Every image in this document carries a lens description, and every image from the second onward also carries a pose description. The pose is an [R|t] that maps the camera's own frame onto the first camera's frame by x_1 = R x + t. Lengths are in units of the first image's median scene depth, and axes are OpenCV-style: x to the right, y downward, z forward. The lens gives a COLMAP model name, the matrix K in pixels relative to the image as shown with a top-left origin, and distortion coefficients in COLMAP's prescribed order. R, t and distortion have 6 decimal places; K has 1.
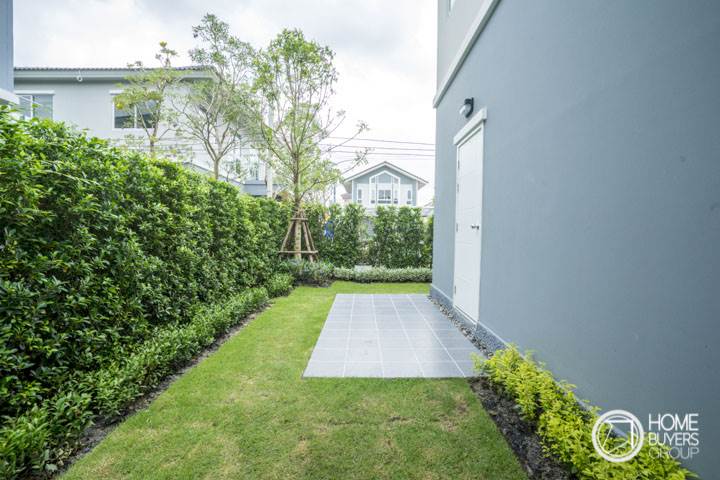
lens RADIAL K [[339.1, 0, 360.0], [0, 339.1, 240.0], [0, 0, 1]] dist [-0.002629, 0.000370]
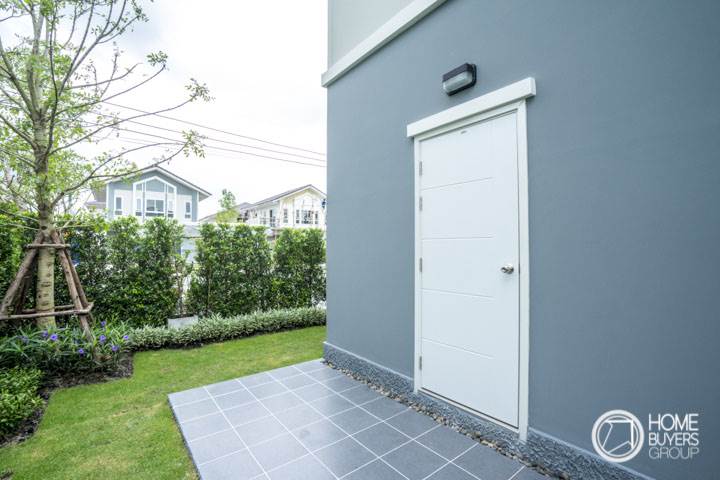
lens RADIAL K [[339.1, 0, 360.0], [0, 339.1, 240.0], [0, 0, 1]] dist [-0.002629, 0.000370]
pose [[0.797687, 0.000282, 0.603072, -0.108262], [0.028205, 0.998888, -0.037774, -0.035312], [-0.602412, 0.047141, 0.796792, 0.308093]]
